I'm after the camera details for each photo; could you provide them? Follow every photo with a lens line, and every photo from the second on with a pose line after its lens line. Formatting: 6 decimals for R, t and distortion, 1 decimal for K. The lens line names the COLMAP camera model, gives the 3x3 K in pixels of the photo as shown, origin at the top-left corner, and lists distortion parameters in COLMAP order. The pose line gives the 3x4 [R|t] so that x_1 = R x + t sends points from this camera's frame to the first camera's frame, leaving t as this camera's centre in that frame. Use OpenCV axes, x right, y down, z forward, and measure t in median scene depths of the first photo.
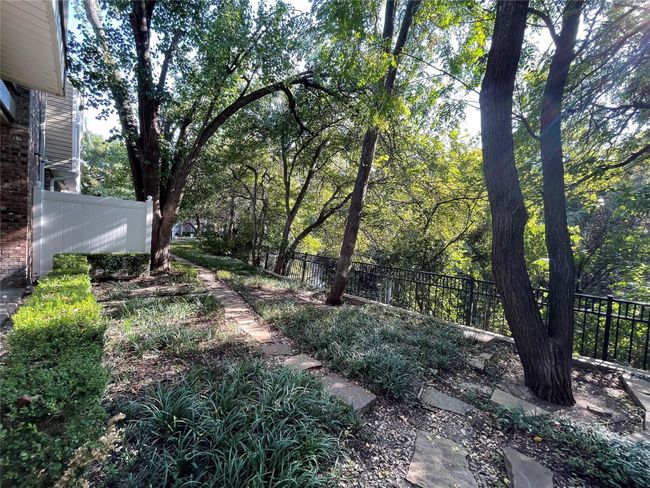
lens RADIAL K [[262.8, 0, 323.6], [0, 262.8, 241.3], [0, 0, 1]] dist [-0.002650, -0.000343]
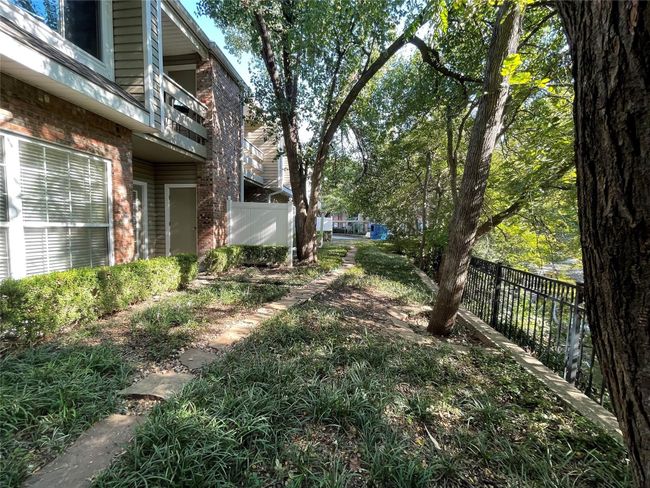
lens RADIAL K [[262.8, 0, 323.6], [0, 262.8, 241.3], [0, 0, 1]] dist [-0.002650, -0.000343]
pose [[0.657667, 0.004237, -0.753297, 0.289989], [-0.006740, 0.999977, -0.000260, 0.020723], [0.753278, 0.005249, 0.657681, 0.328505]]
